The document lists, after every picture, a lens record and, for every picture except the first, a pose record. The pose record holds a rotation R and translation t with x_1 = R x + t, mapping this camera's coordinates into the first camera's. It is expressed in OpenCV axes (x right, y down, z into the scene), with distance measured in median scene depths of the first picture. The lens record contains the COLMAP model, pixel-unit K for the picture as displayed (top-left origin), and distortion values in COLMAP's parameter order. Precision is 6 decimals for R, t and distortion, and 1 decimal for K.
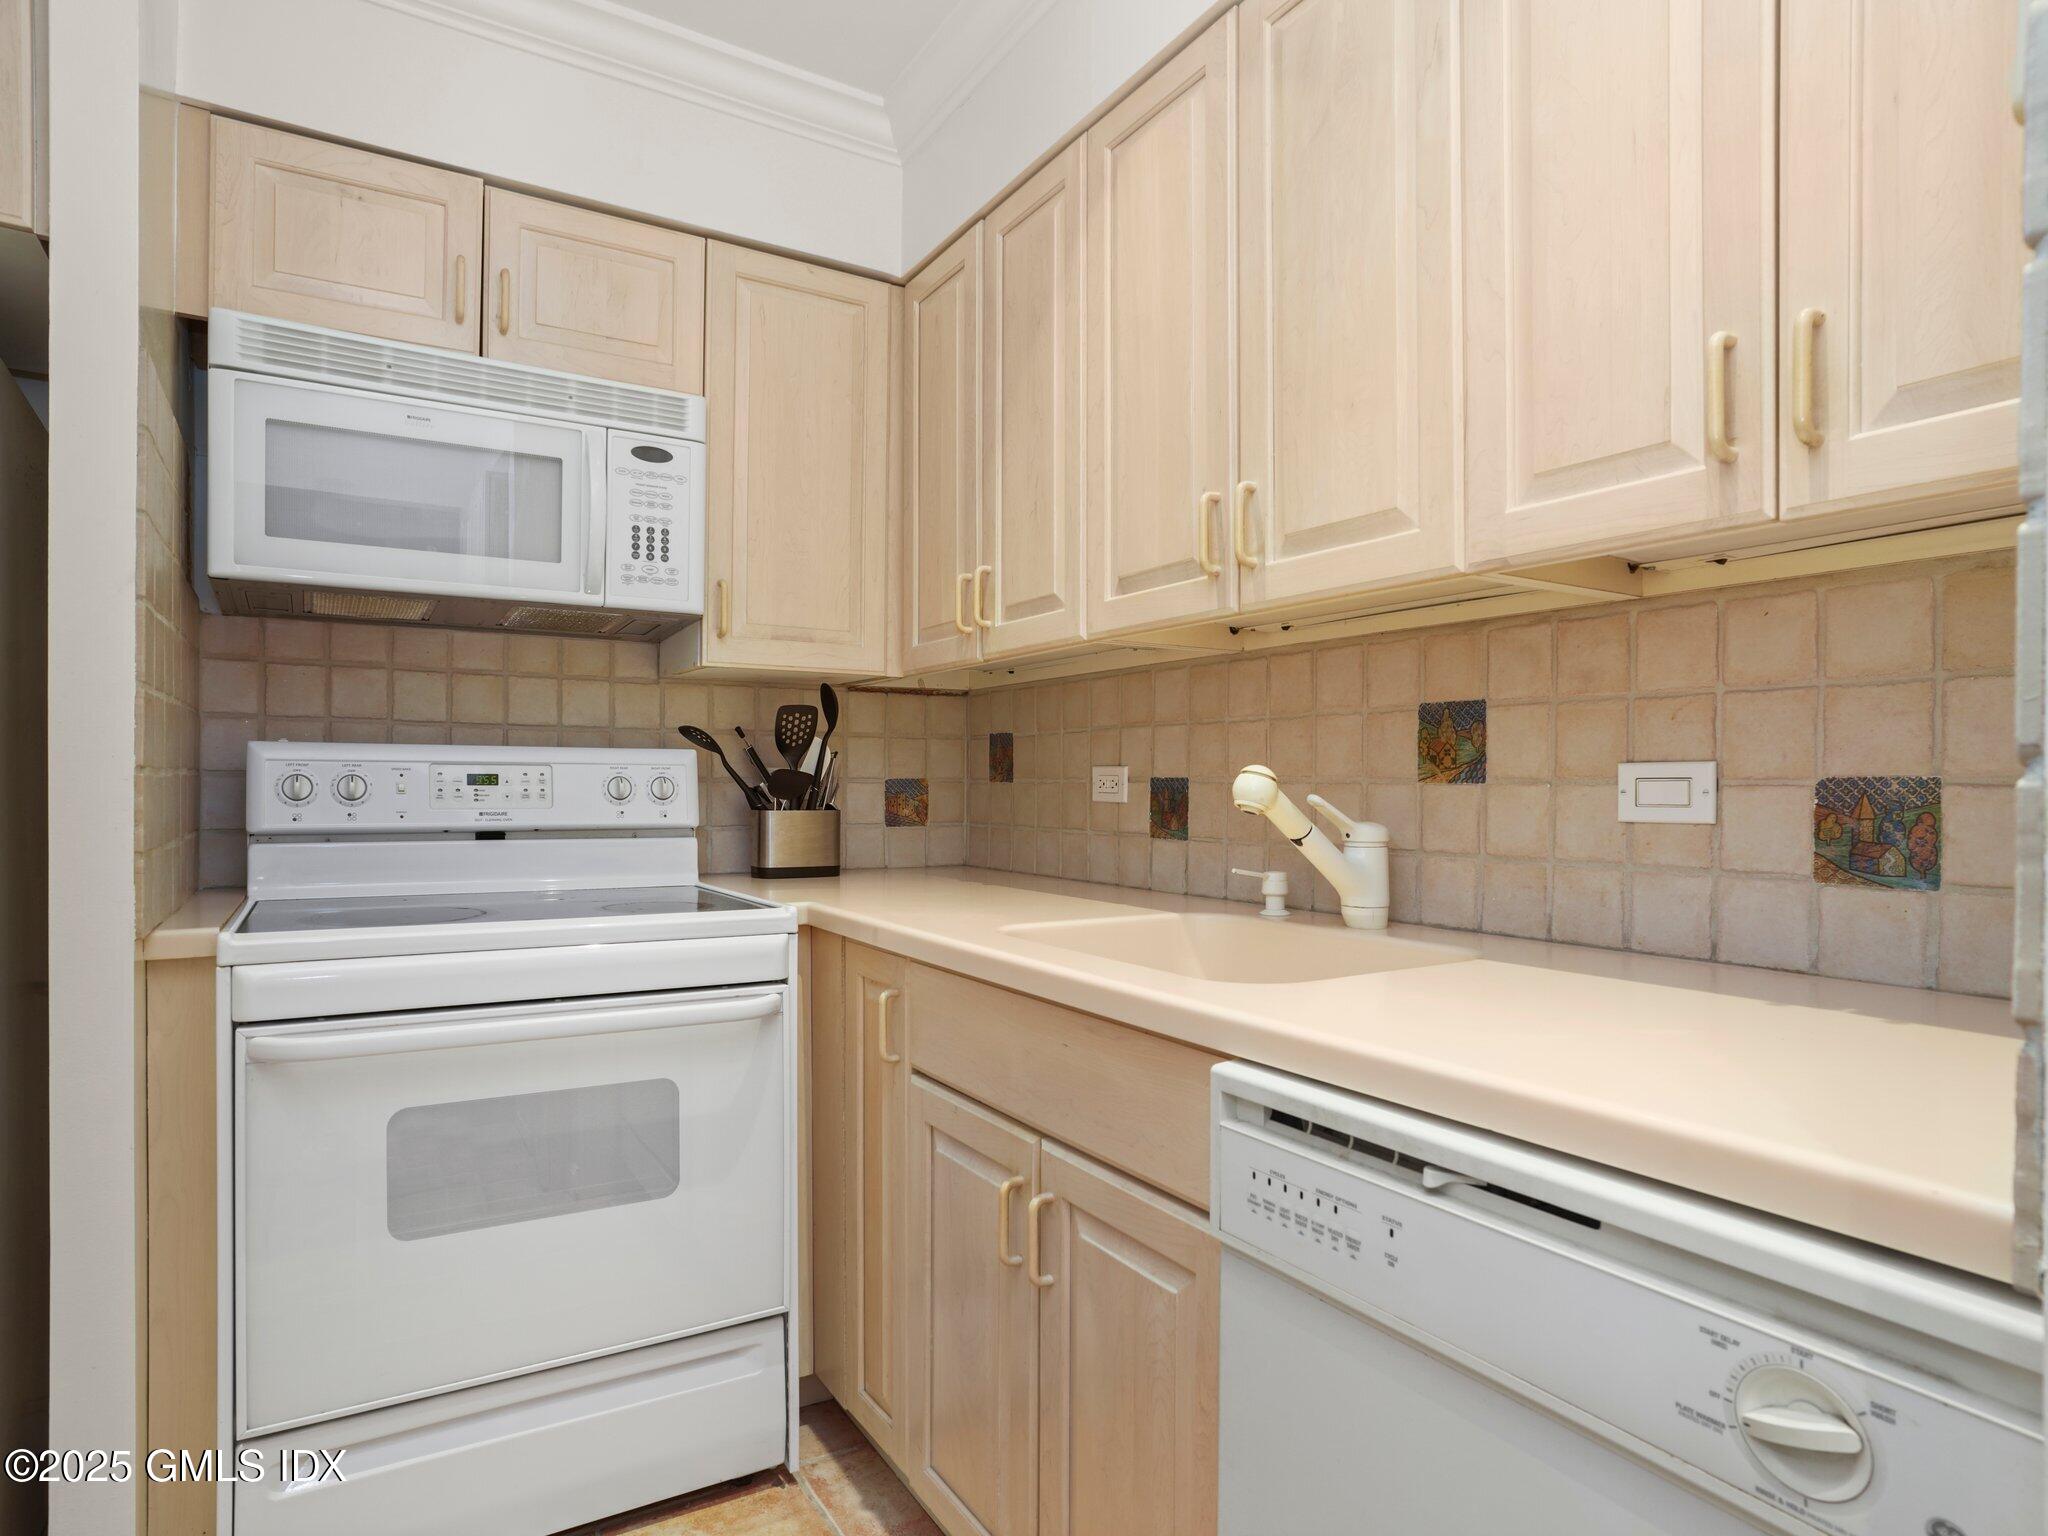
lens RADIAL K [[1142.7, 0, 1021.9], [0, 1142.7, 792.9], [0, 0, 1]] dist [-0.060432, 0.029199]
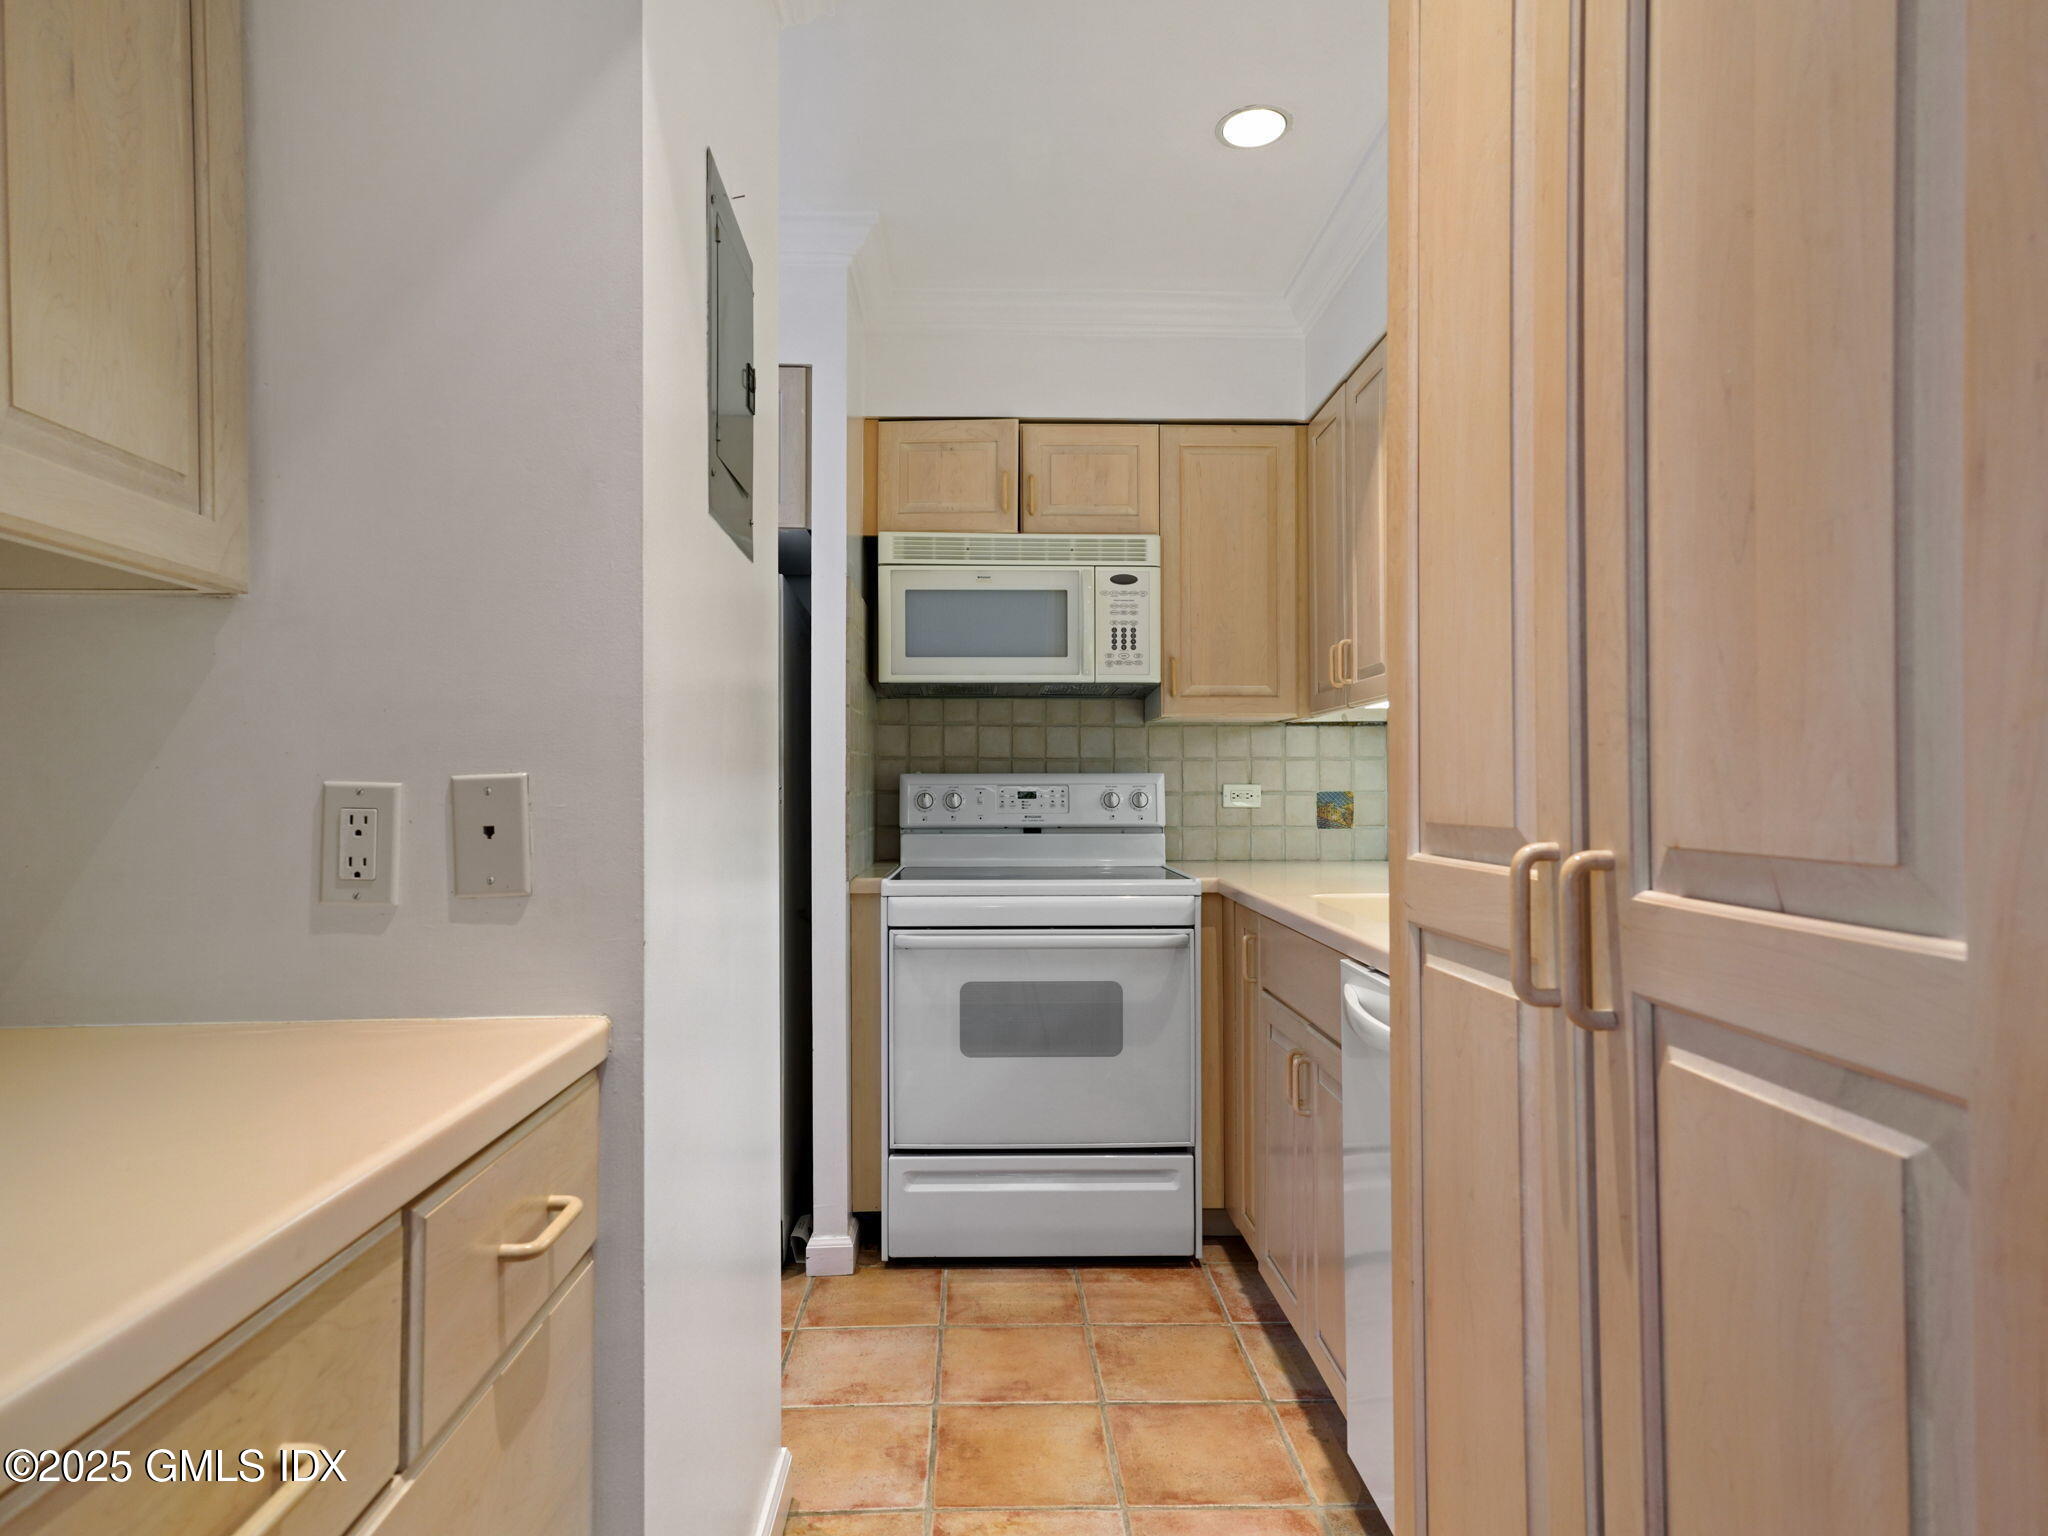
lens RADIAL K [[1142.7, 0, 1021.9], [0, 1142.7, 792.9], [0, 0, 1]] dist [-0.060432, 0.029199]
pose [[0.869830, -0.004057, -0.493335, 0.305588], [0.001774, 0.999985, -0.005096, -0.006638], [0.493349, 0.003558, 0.869824, -0.393051]]
